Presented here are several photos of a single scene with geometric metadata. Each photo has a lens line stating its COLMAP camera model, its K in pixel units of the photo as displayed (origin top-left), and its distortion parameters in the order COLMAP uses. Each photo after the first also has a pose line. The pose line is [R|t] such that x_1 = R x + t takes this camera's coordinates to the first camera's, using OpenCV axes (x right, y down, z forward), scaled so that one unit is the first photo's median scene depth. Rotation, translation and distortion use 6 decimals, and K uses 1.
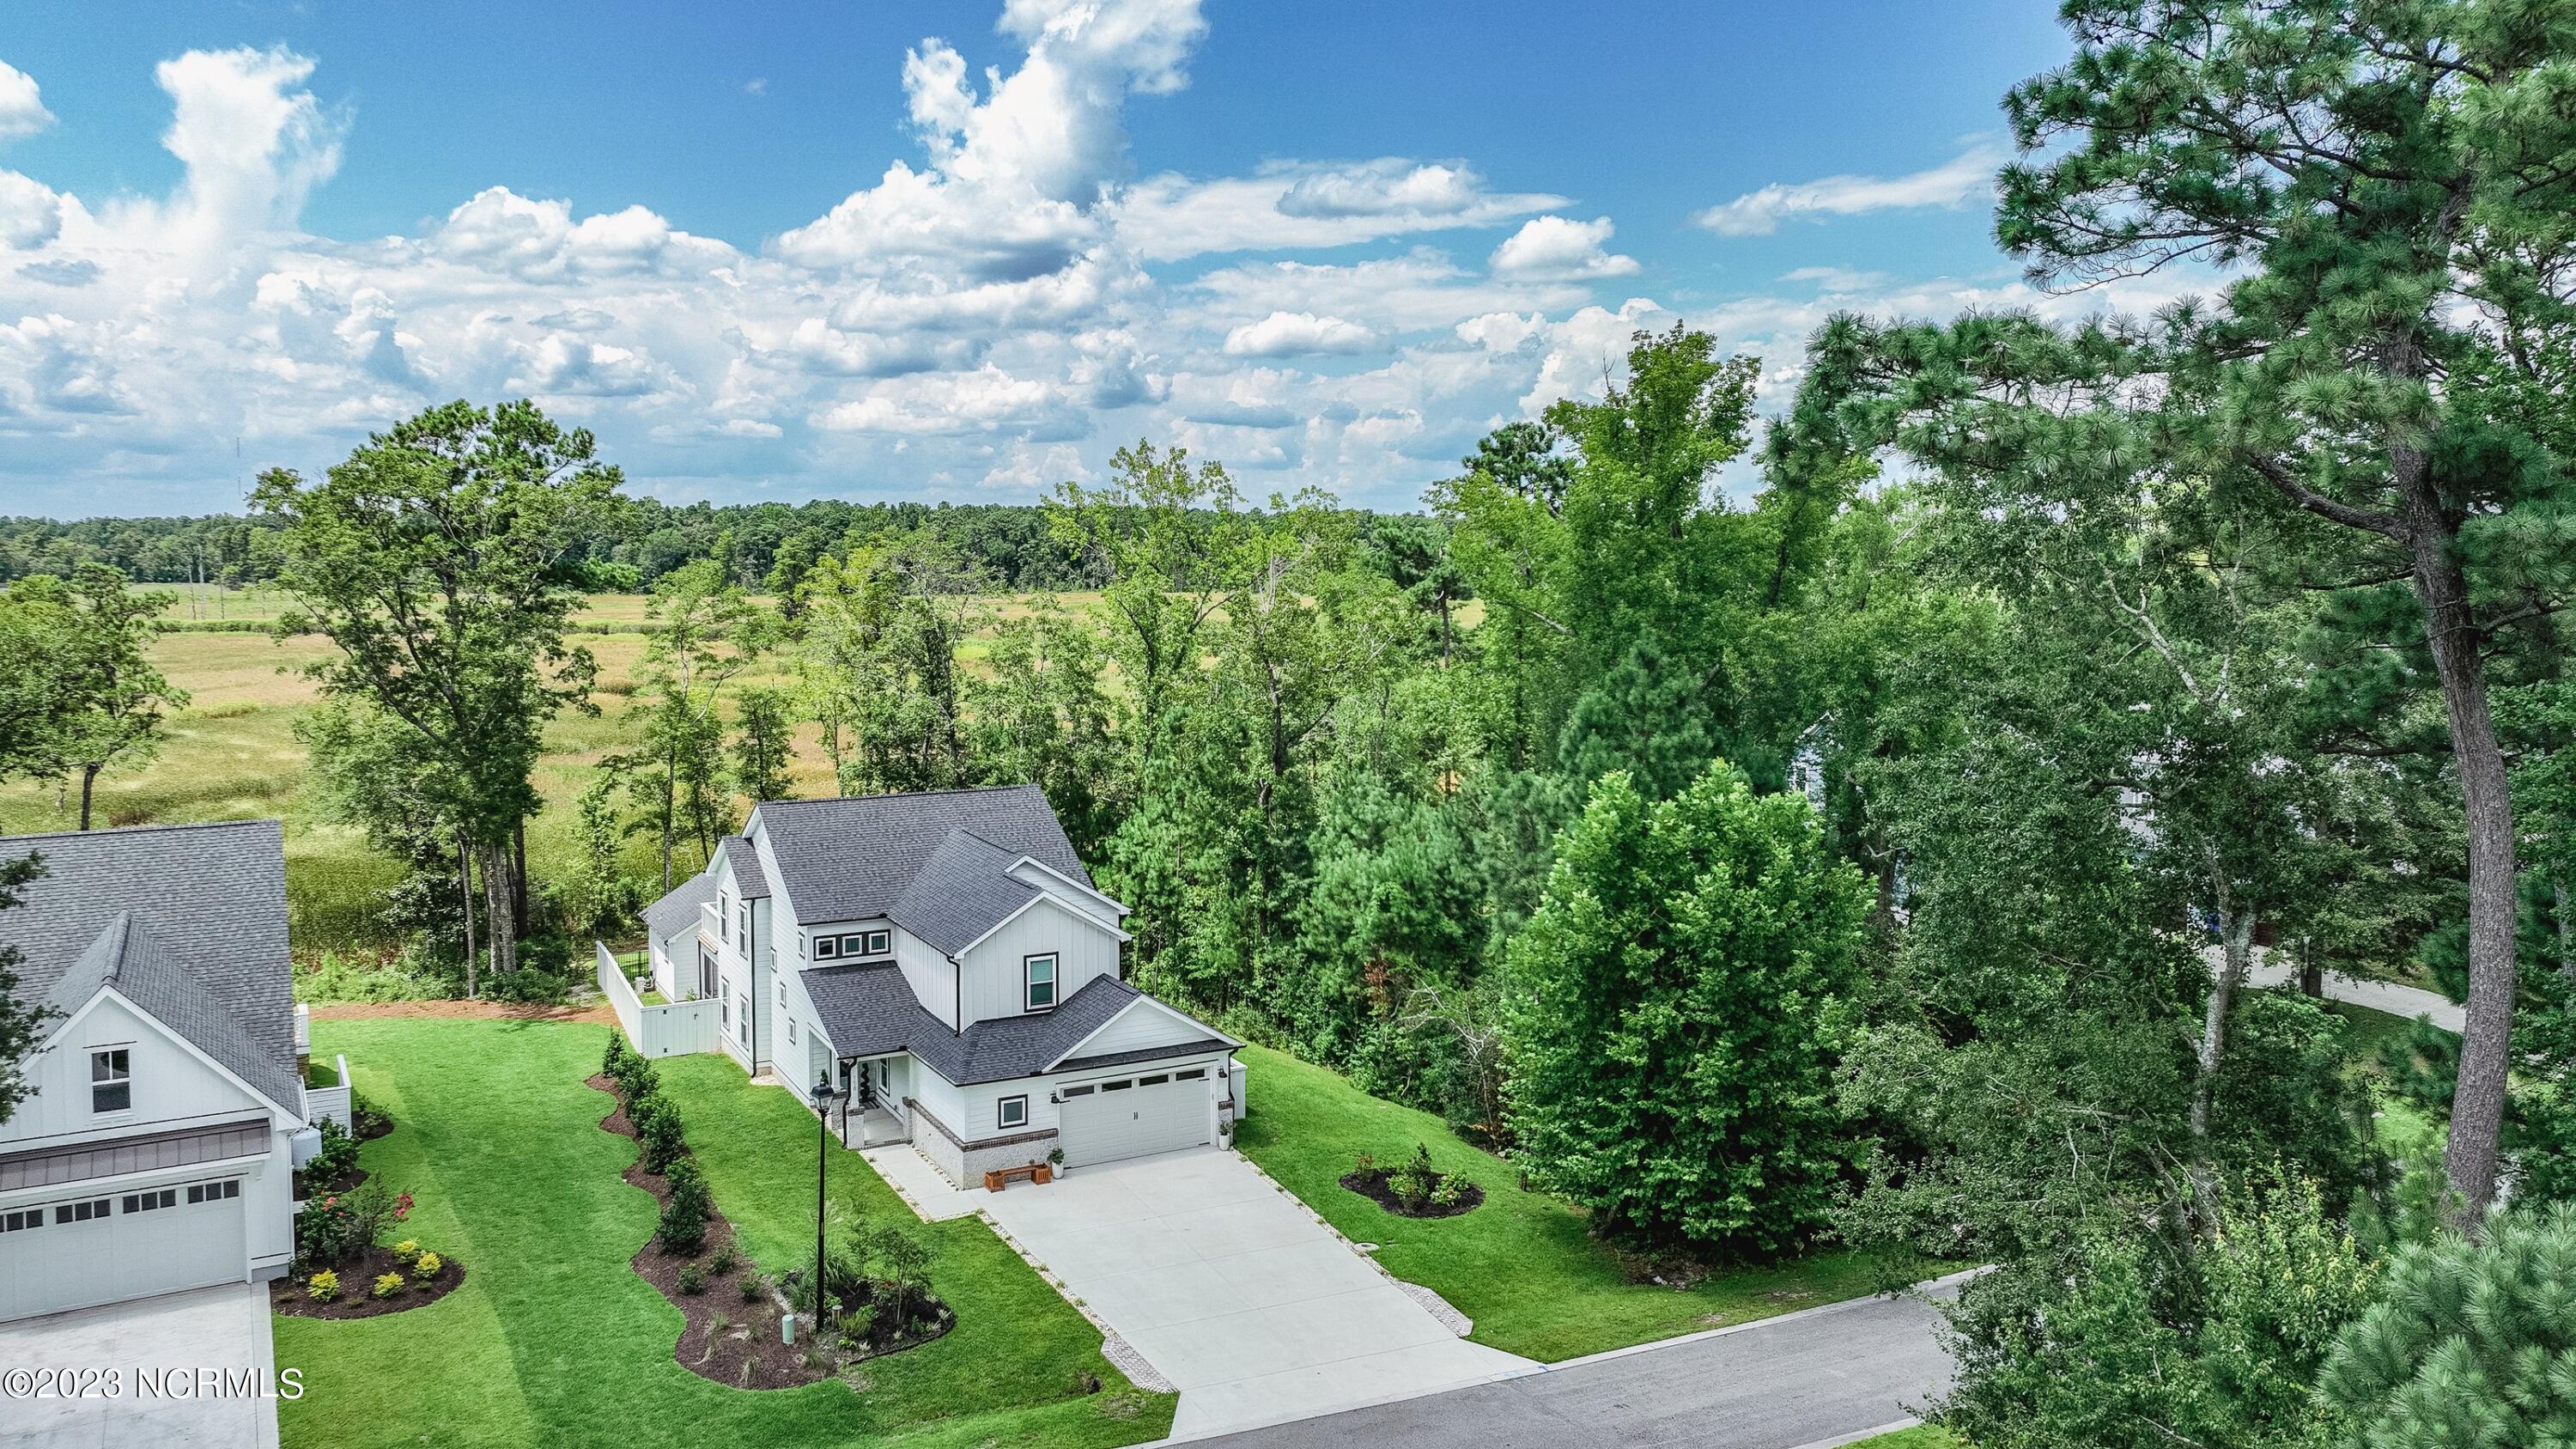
lens RADIAL K [[1858.4, 0, 1262.4], [0, 1858.4, 656.8], [0, 0, 1]] dist [0.008145, -0.000632]
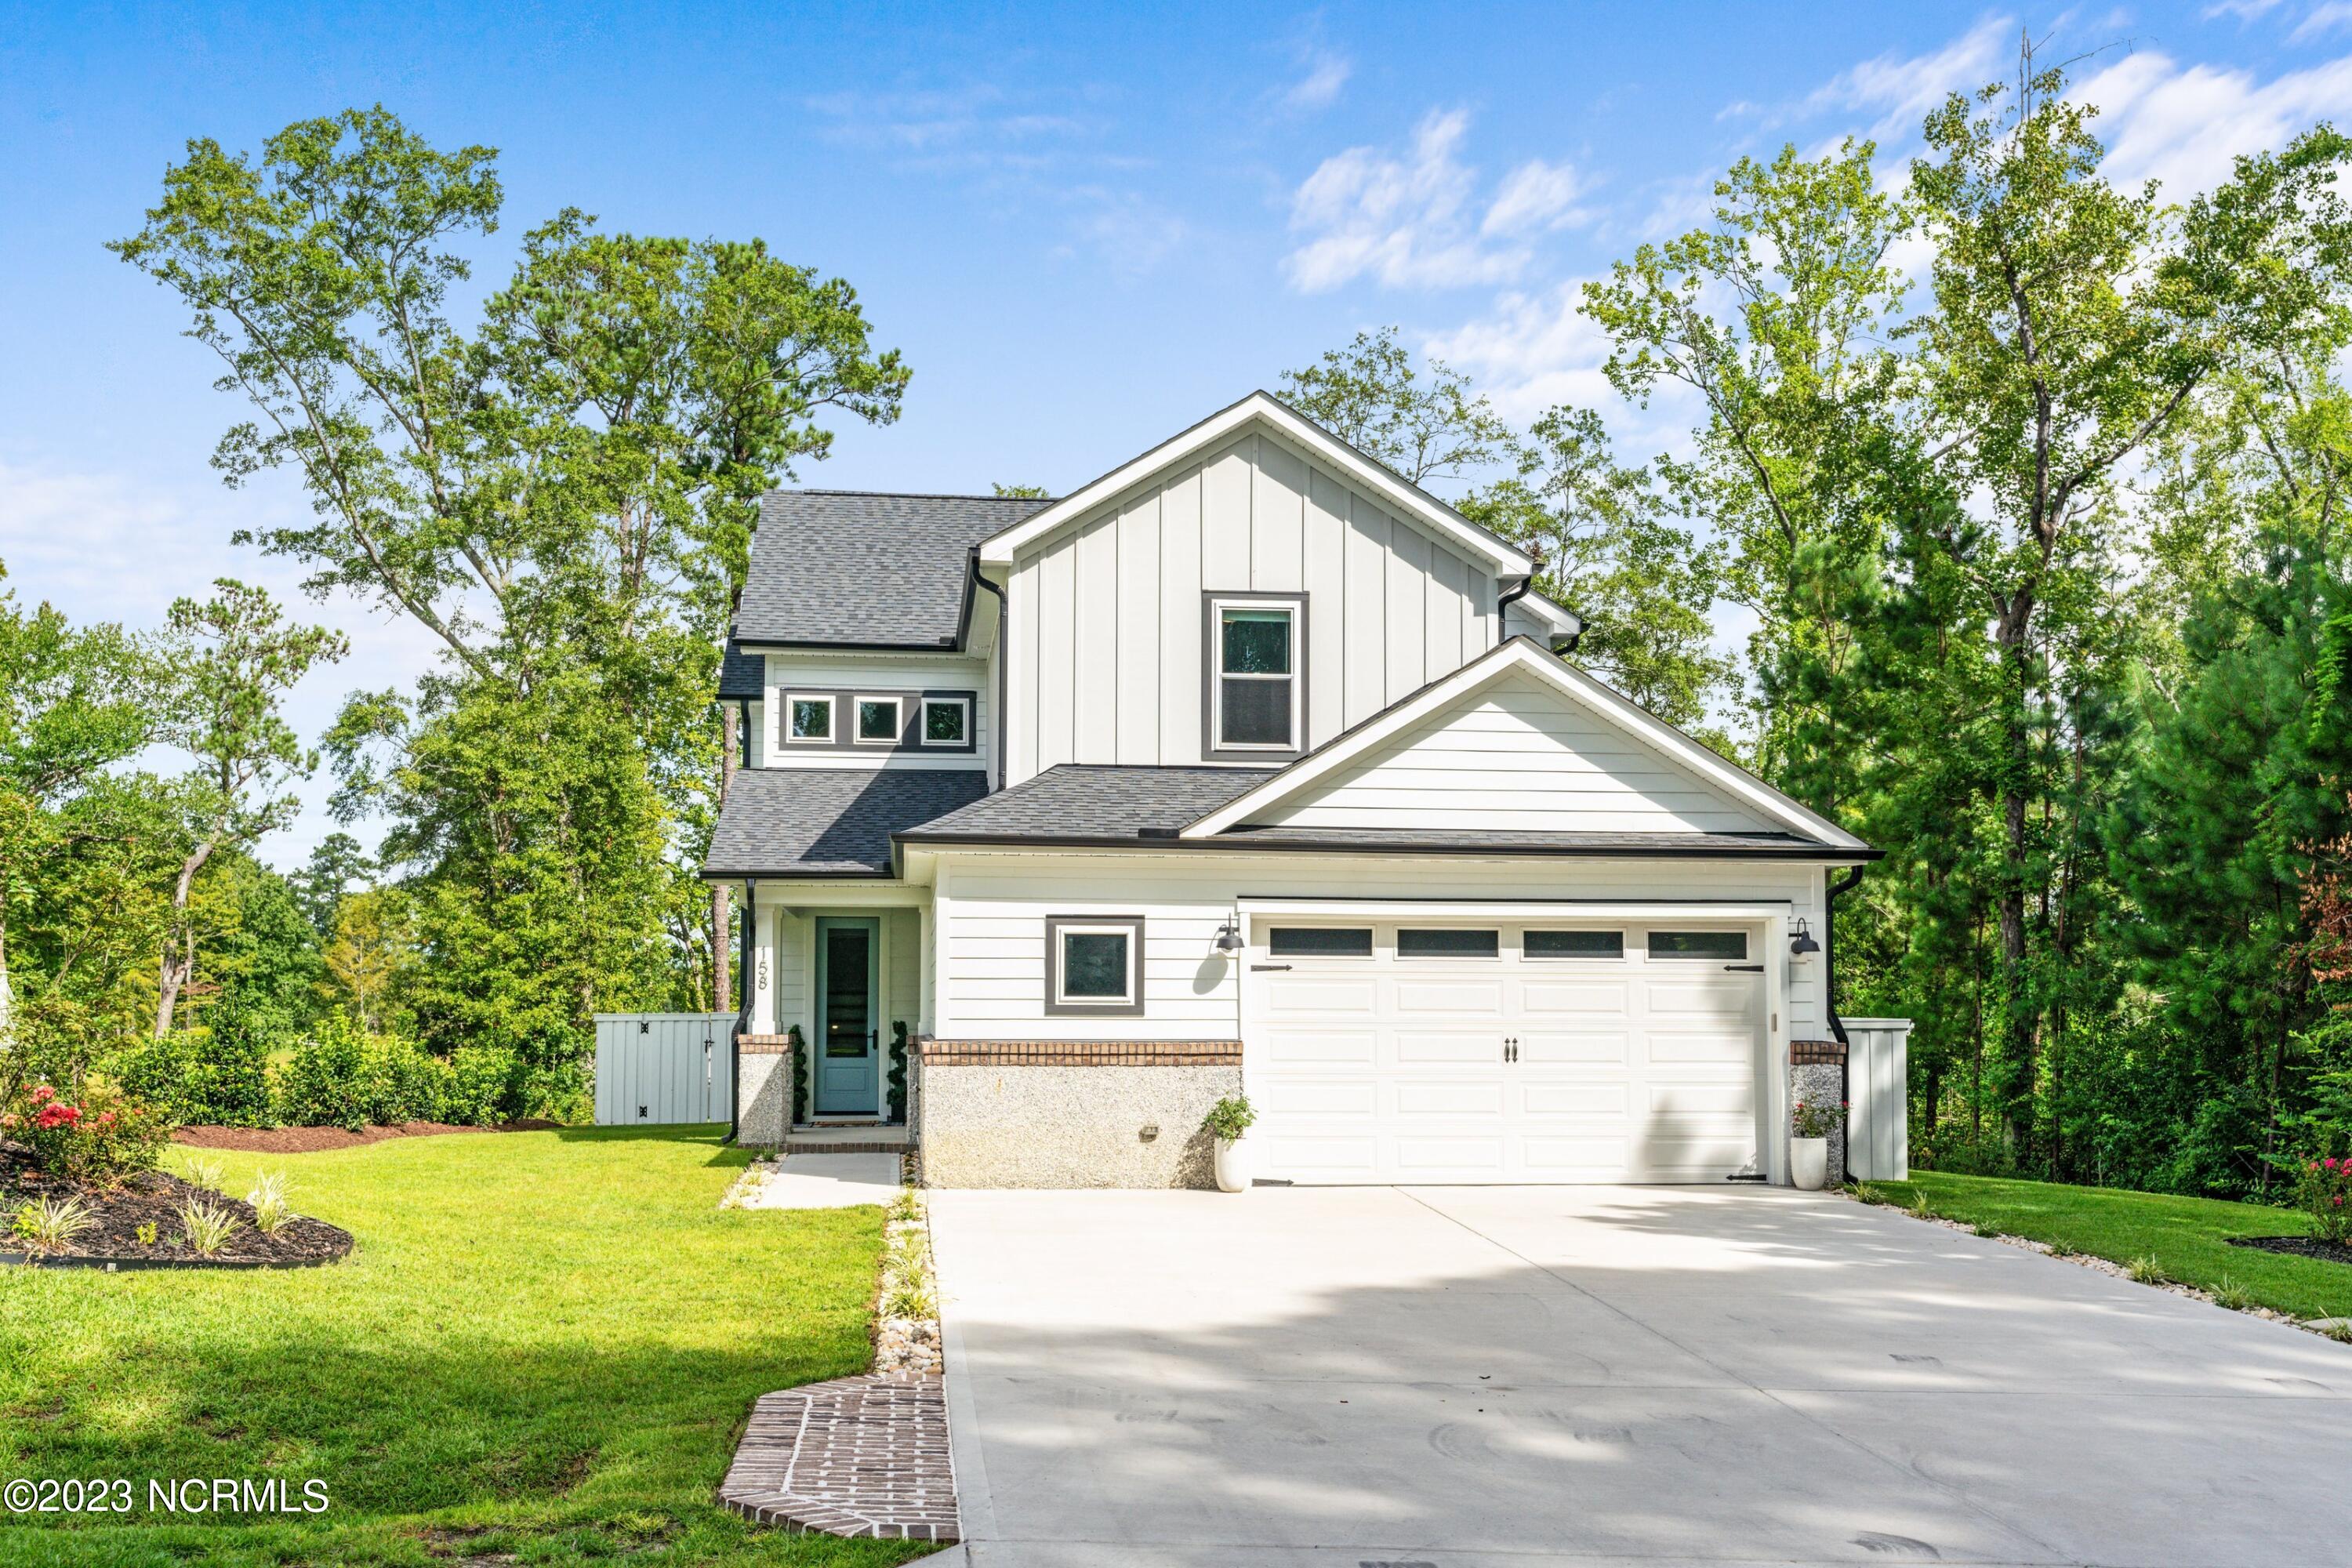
lens RADIAL K [[2359.2, 0, 1188.1], [0, 2359.2, 856.1], [0, 0, 1]] dist [0.020224, 0.000000]
pose [[0.932610, -0.018372, -0.360419, 0.025418], [-0.027887, 0.992049, -0.122727, 0.264907], [0.359808, 0.124508, 0.924682, 0.606307]]
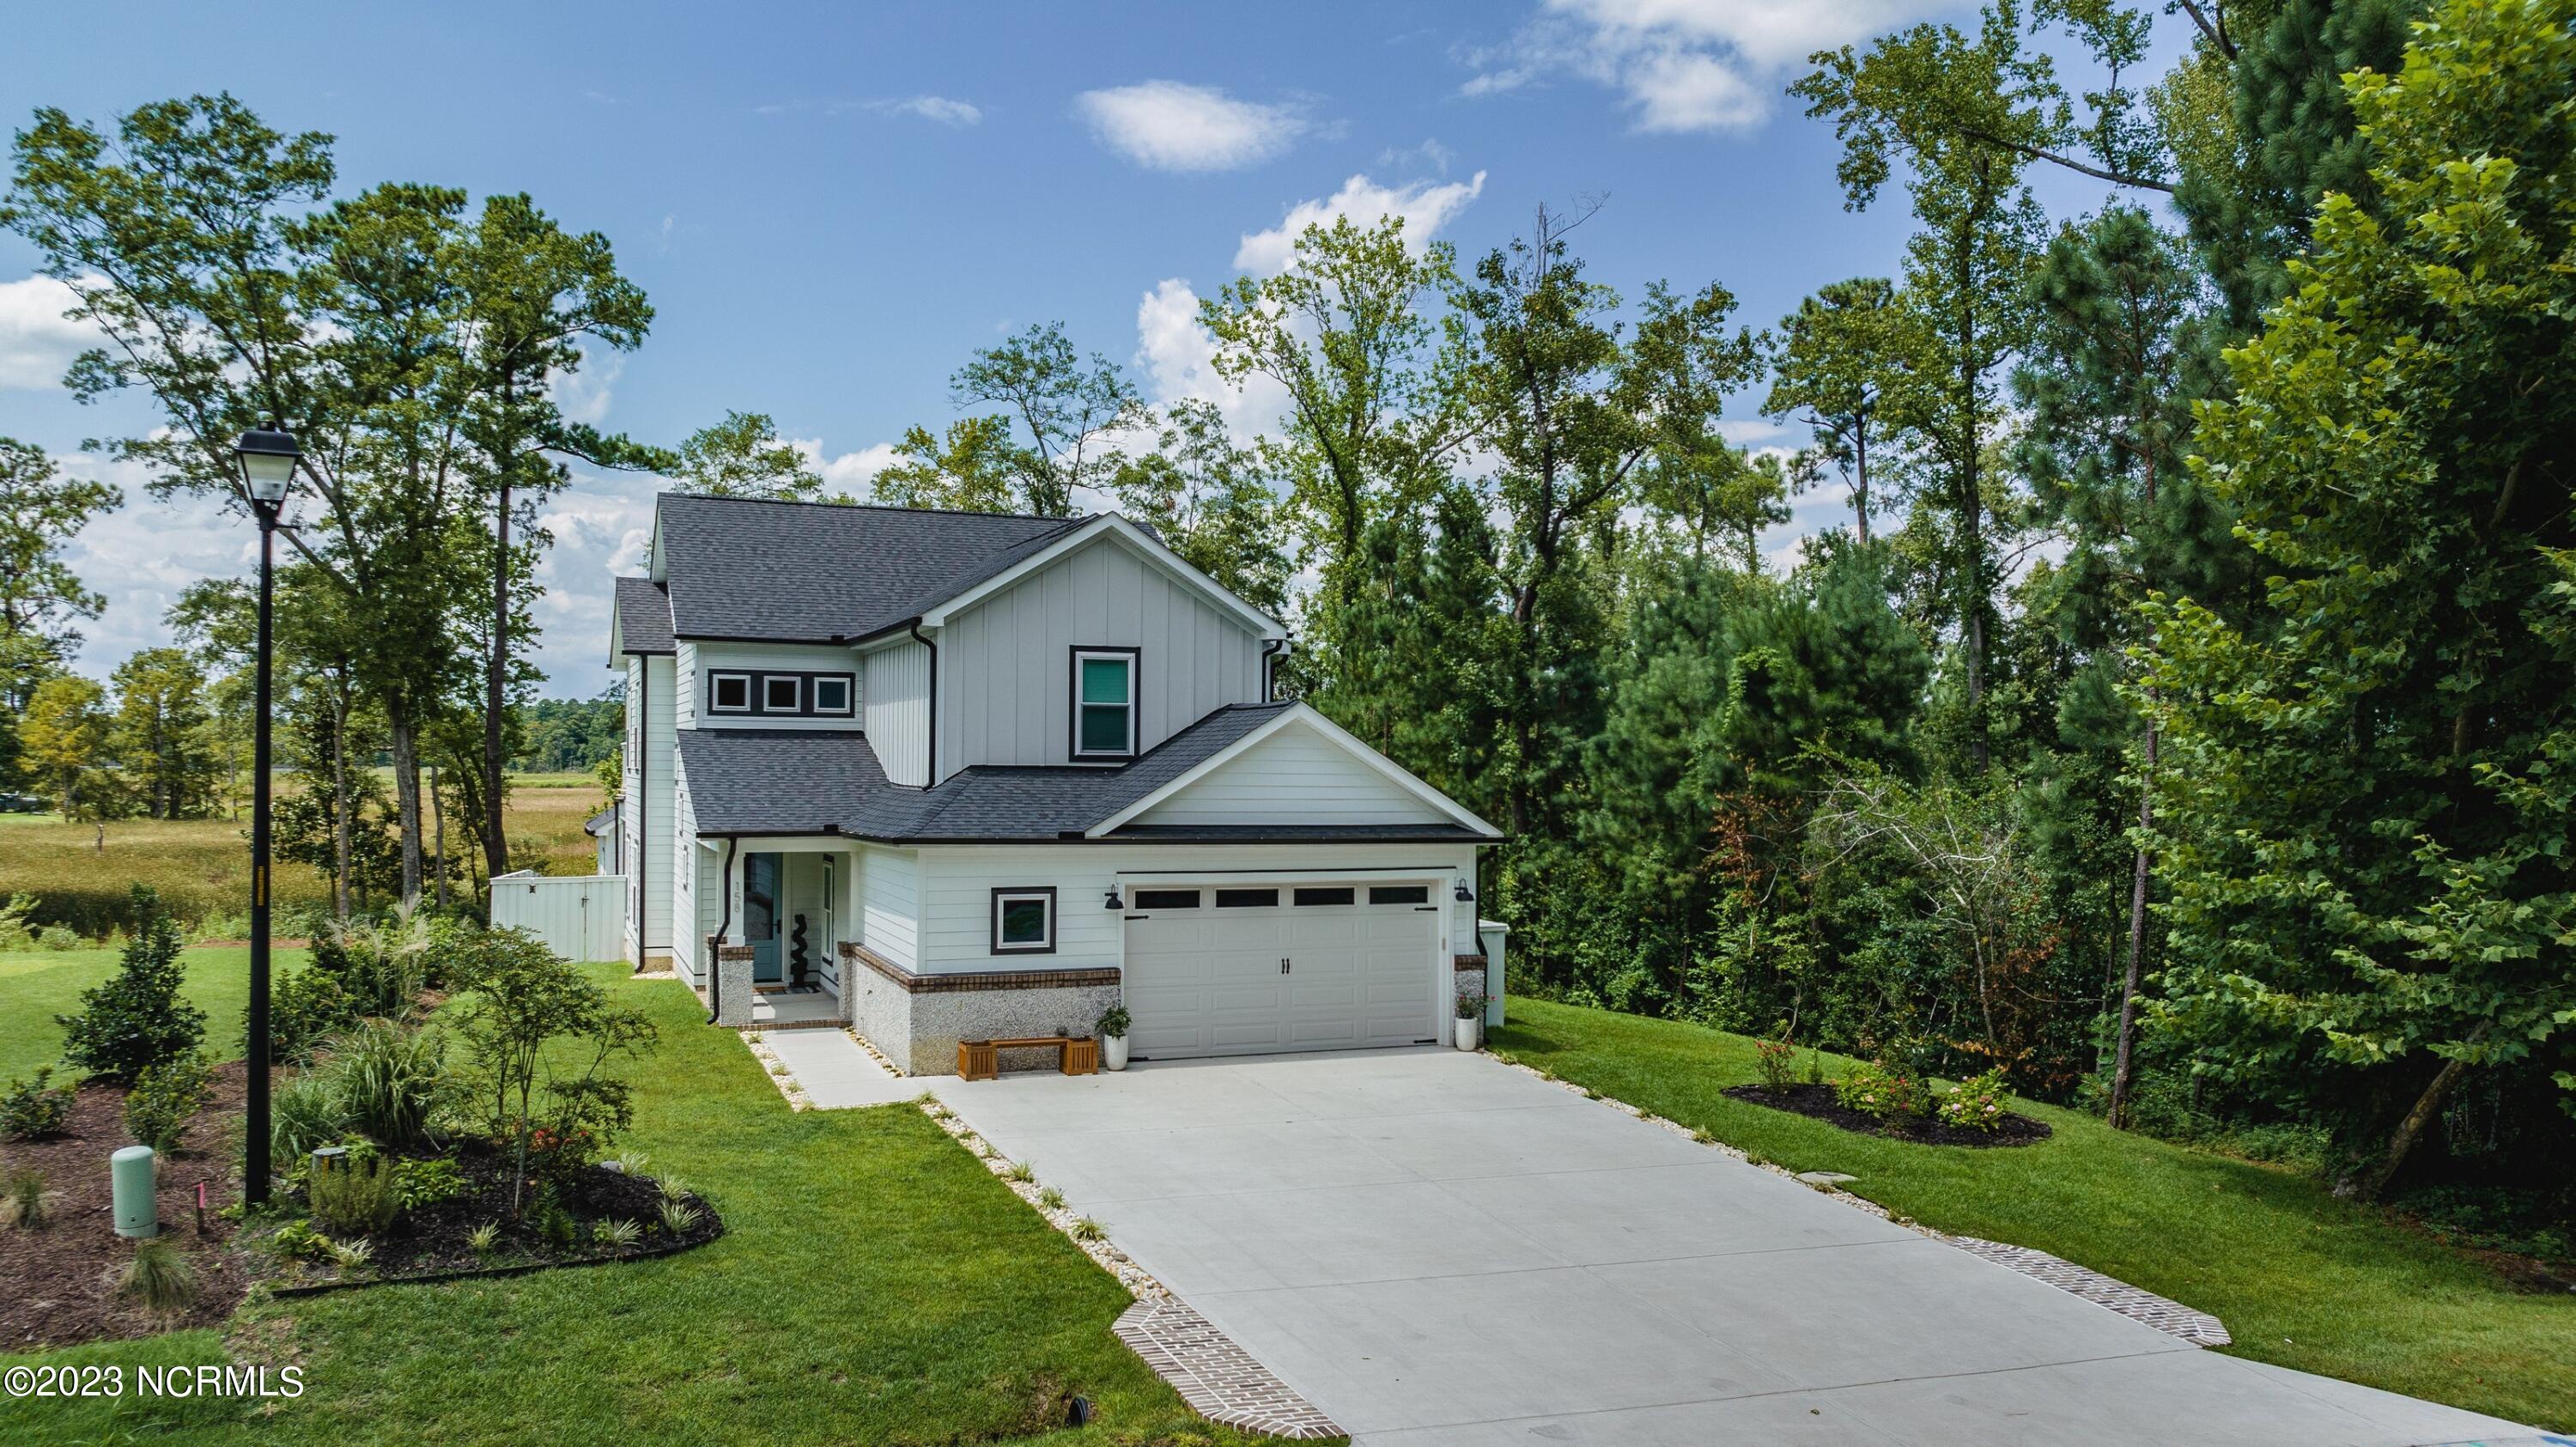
lens RADIAL K [[1858.2, 0, 1295.2], [0, 1858.2, 752.6], [0, 0, 1]] dist [0.008145, -0.000632]
pose [[0.995219, 0.009938, -0.097159, -0.018782], [-0.016590, 0.997554, -0.067897, 0.224198], [0.096247, 0.069184, 0.992950, 0.512955]]
